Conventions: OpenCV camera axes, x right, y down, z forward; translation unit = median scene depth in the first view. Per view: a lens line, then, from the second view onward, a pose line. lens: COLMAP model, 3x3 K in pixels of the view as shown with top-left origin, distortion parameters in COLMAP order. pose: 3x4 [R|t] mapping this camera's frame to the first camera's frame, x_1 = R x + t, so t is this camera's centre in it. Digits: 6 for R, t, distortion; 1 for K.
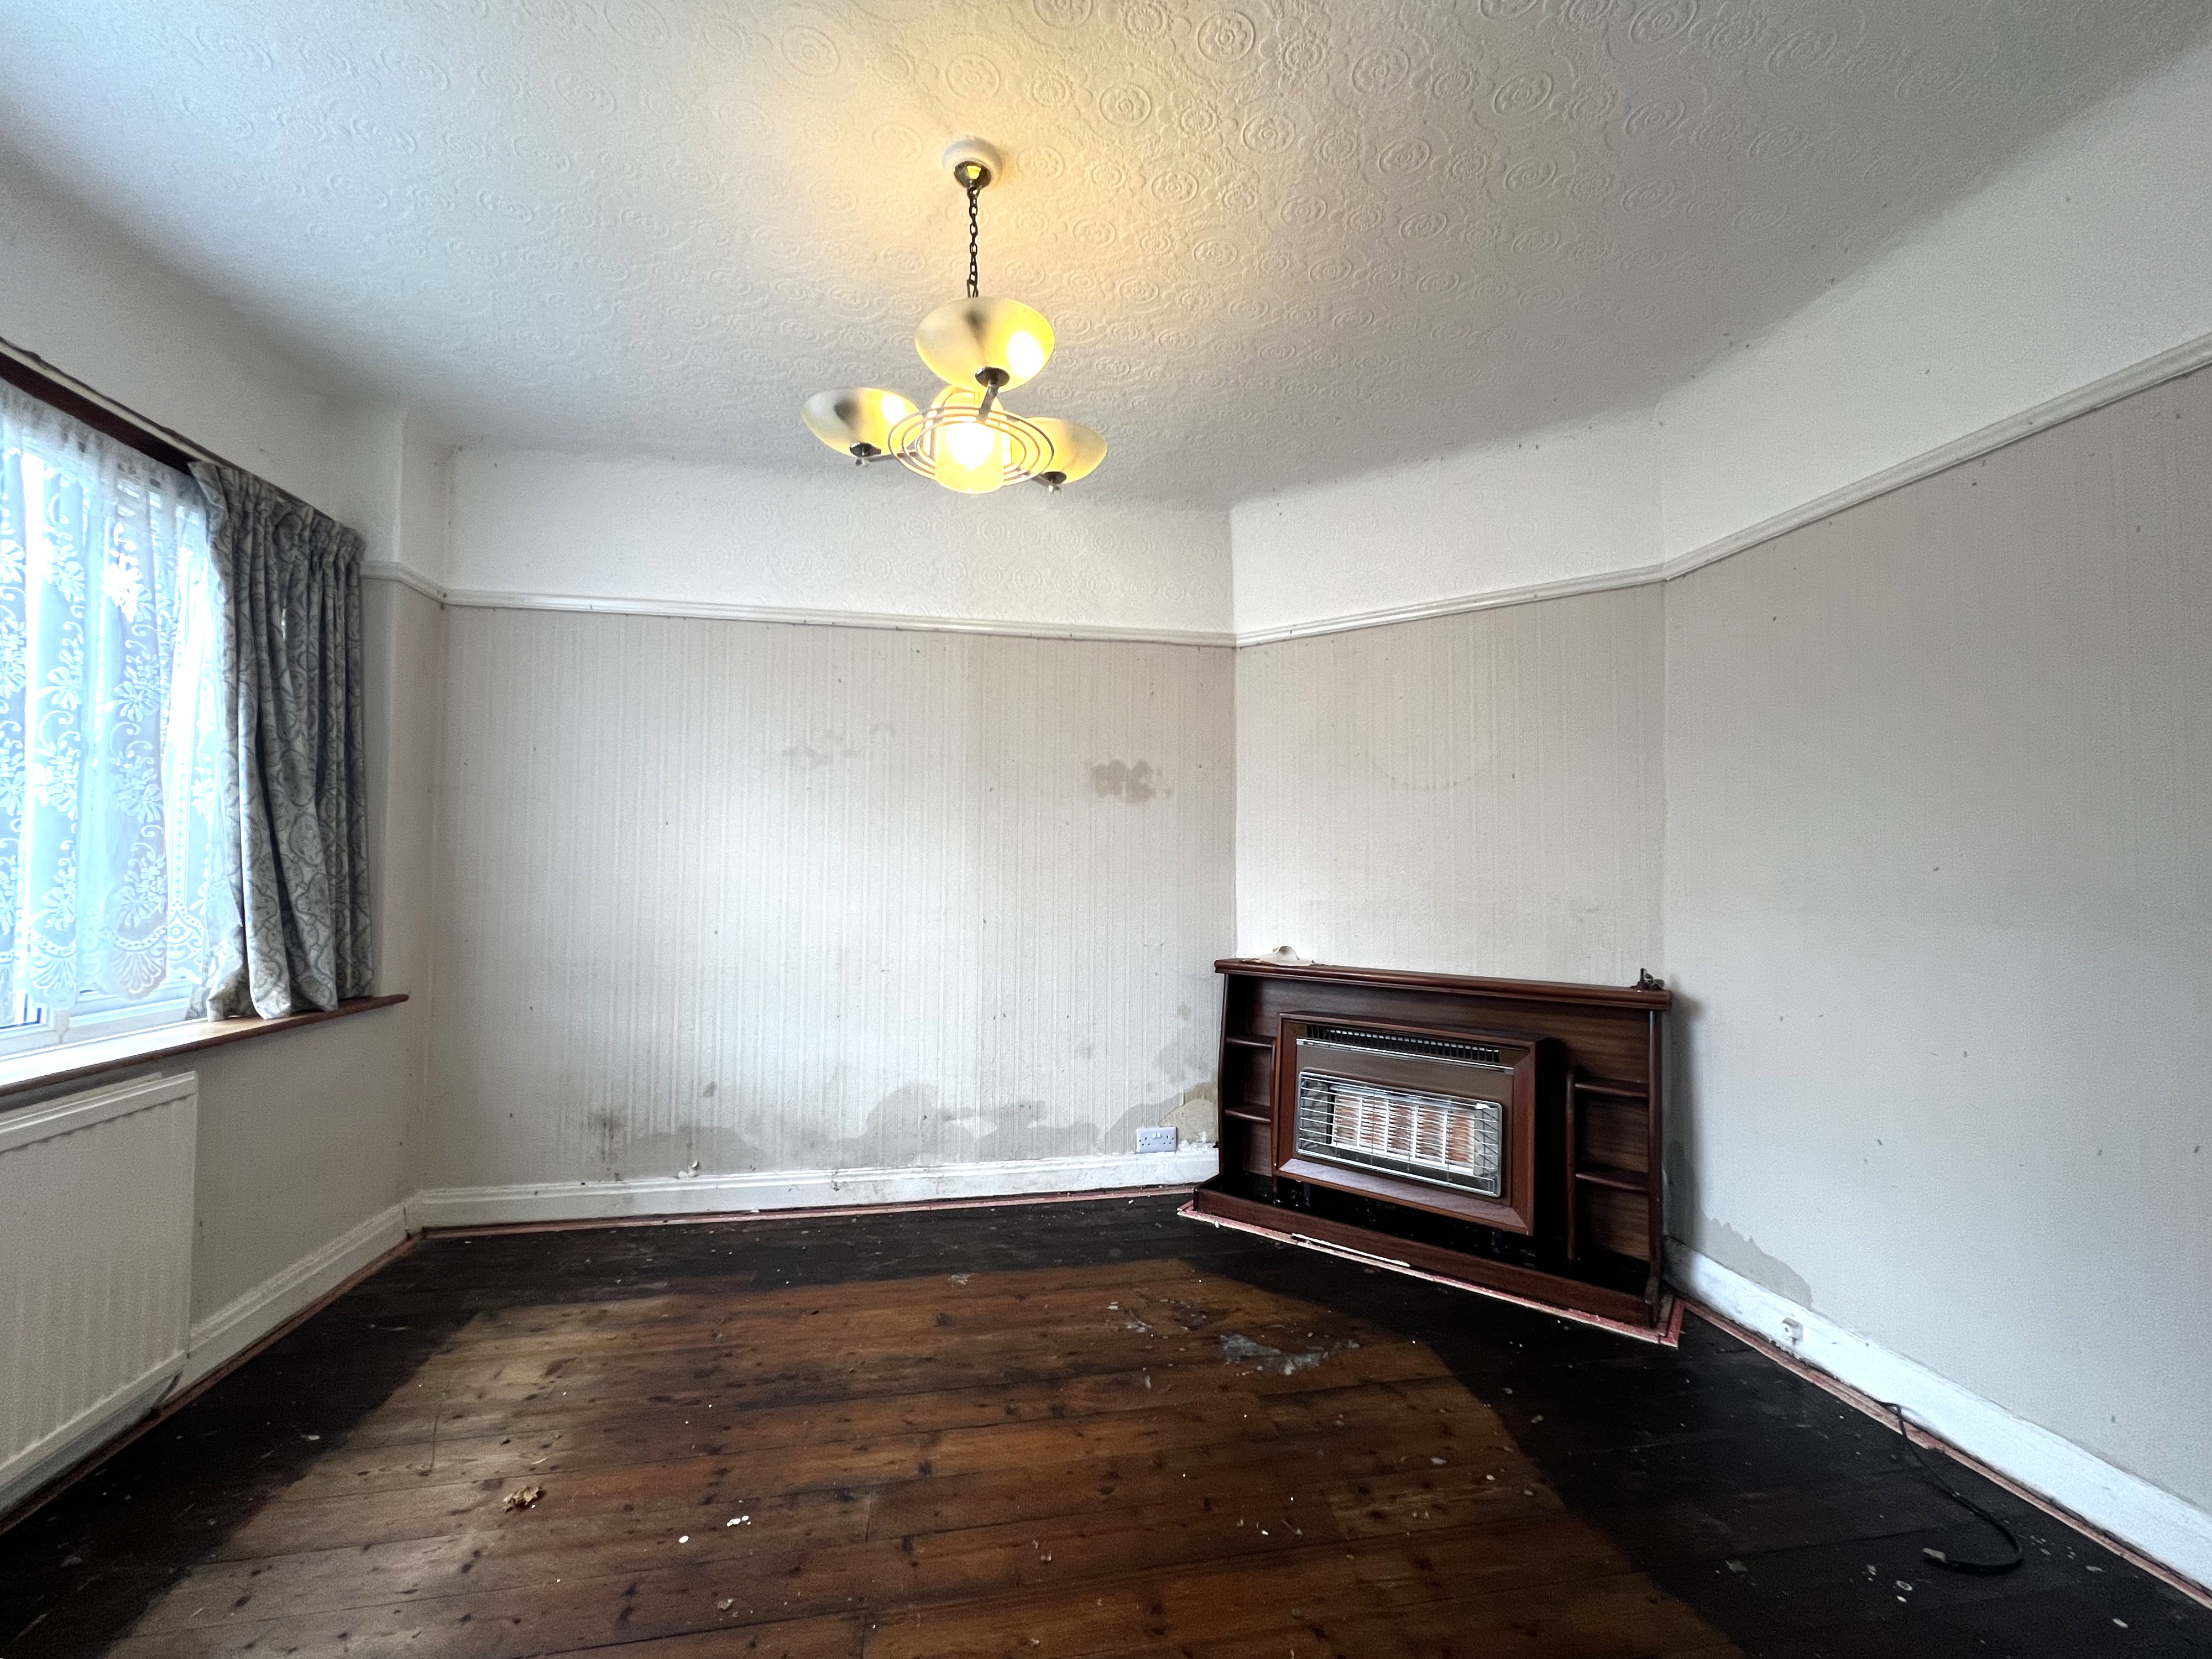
lens RADIAL K [[892.9, 0, 1106.0], [0, 892.9, 829.5], [0, 0, 1]] dist [-0.001685, 0.000152]
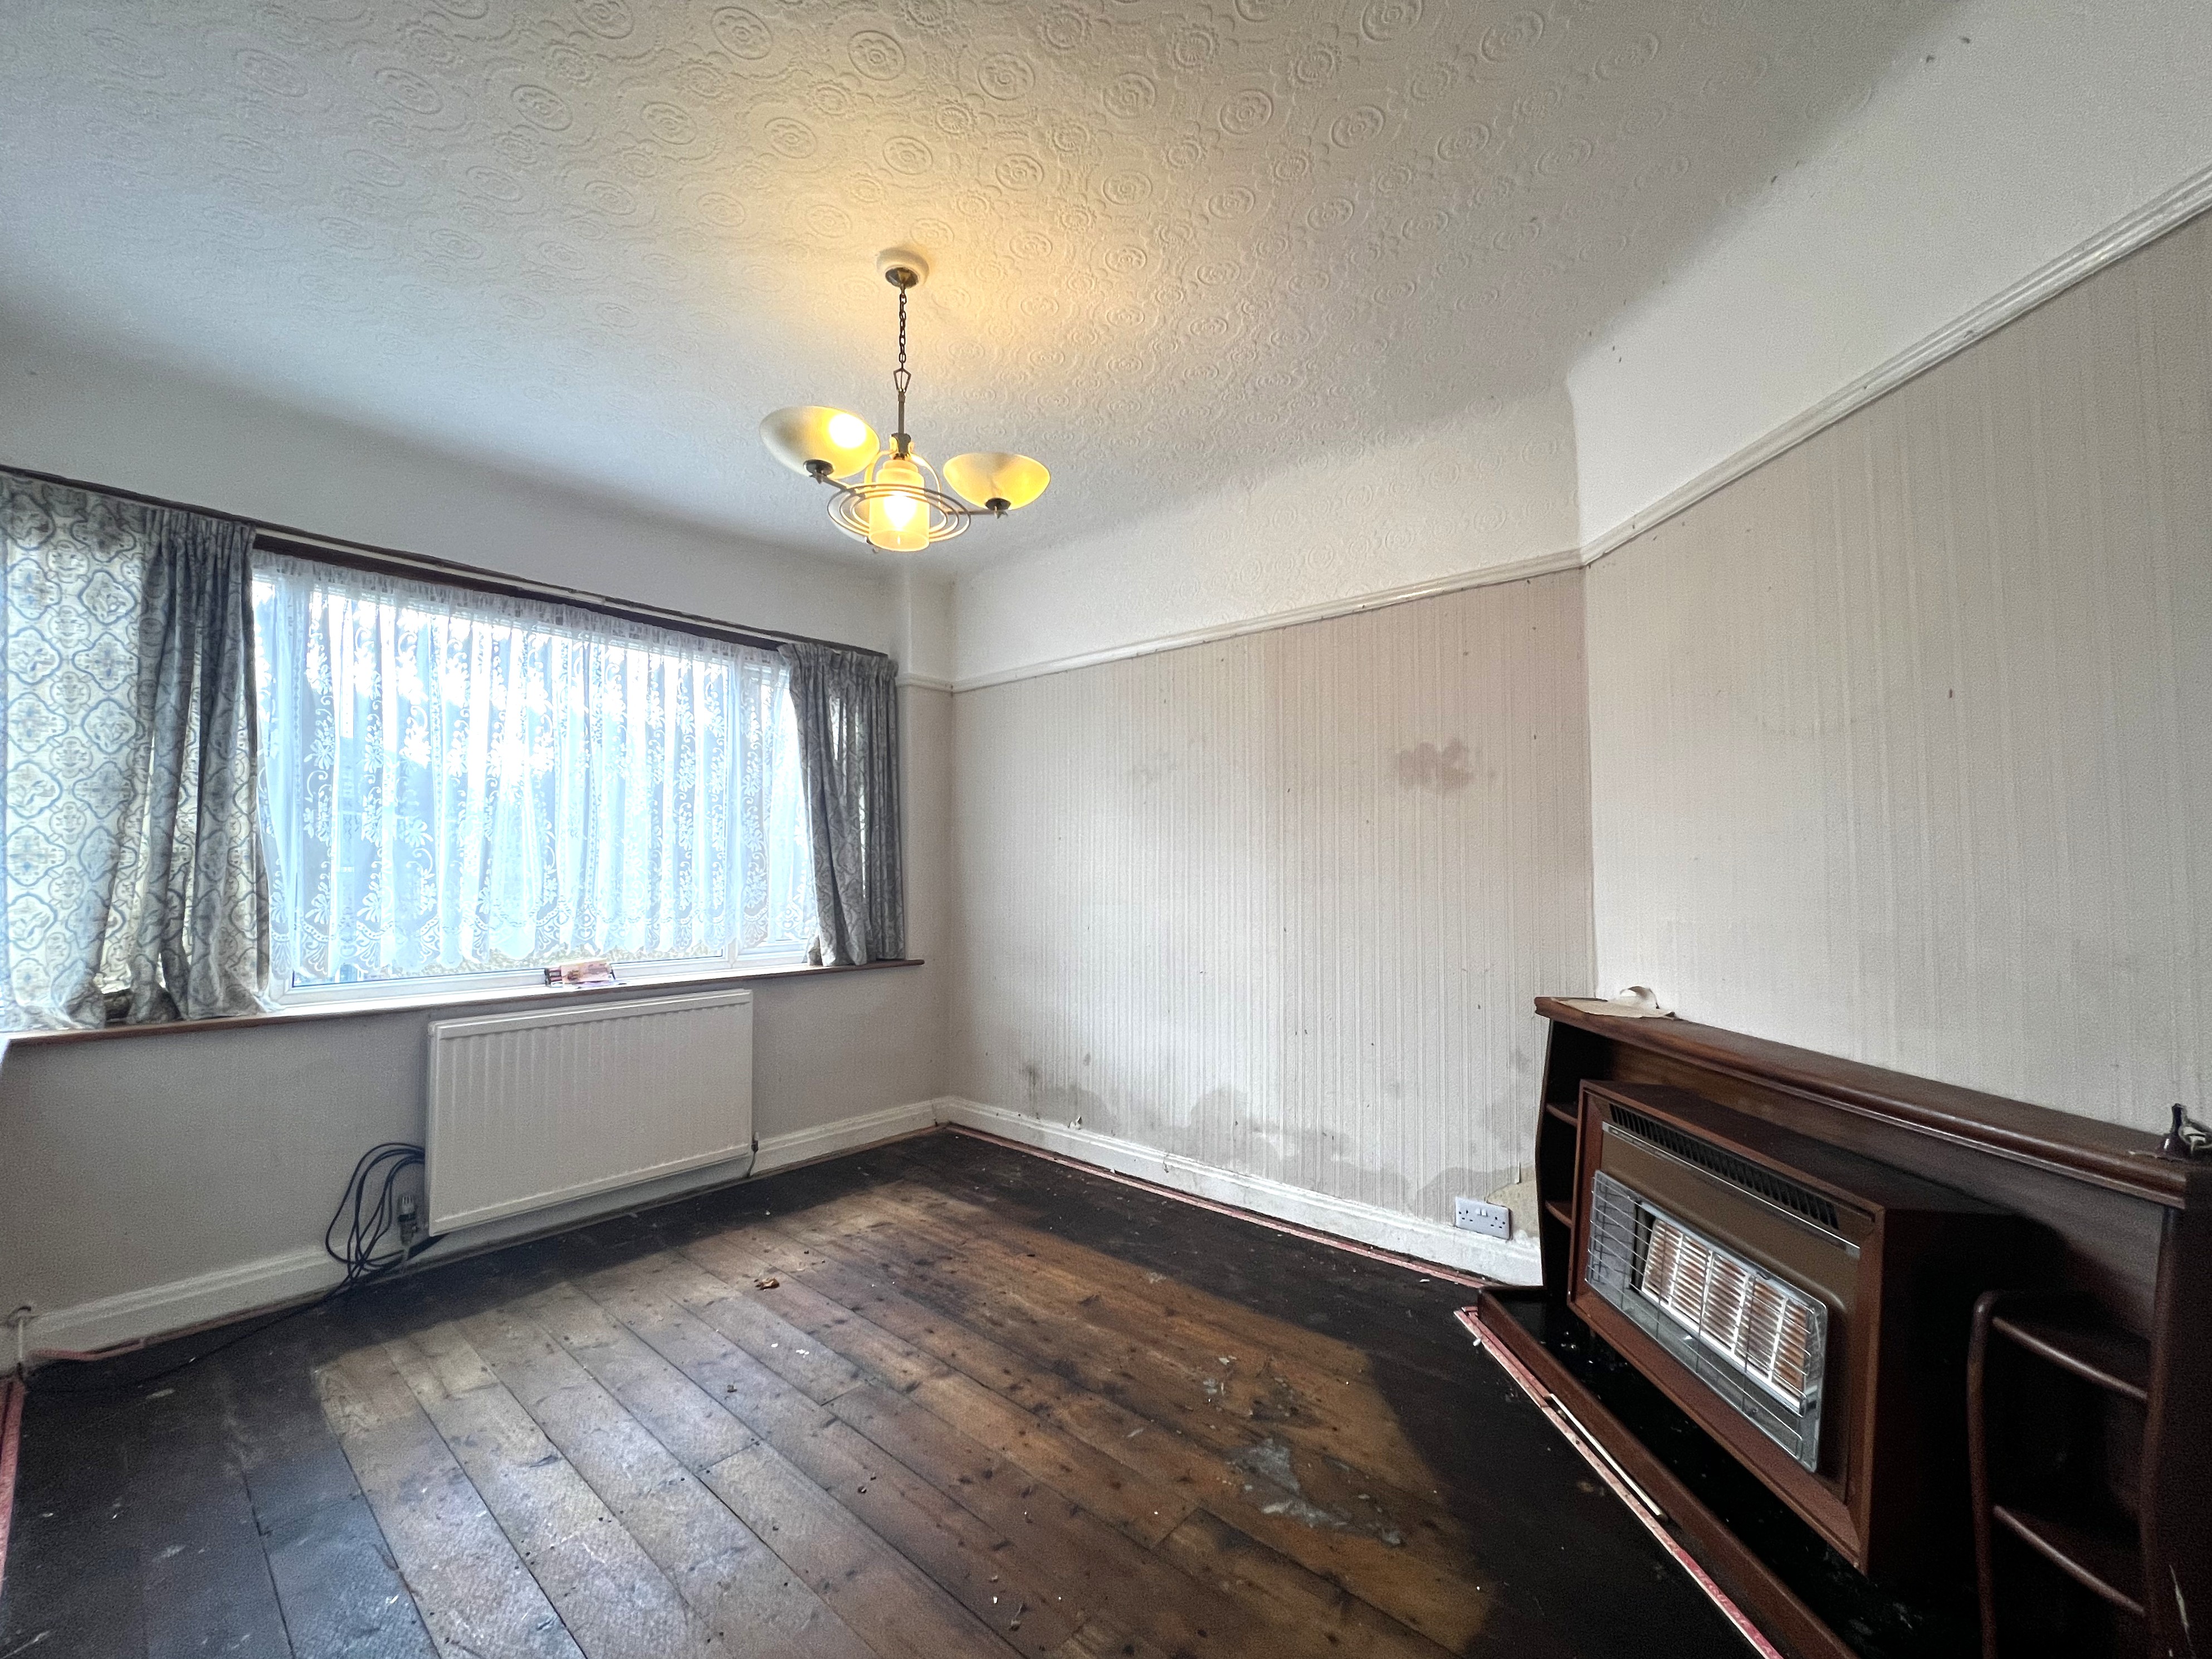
lens RADIAL K [[896.8, 0, 1106.0], [0, 896.8, 829.5], [0, 0, 1]] dist [-0.000327, 0.000220]
pose [[0.622100, -0.041073, -0.781859, 0.529820], [0.039235, 0.999004, -0.021262, 0.009841], [0.781954, -0.017449, 0.623092, 0.277701]]
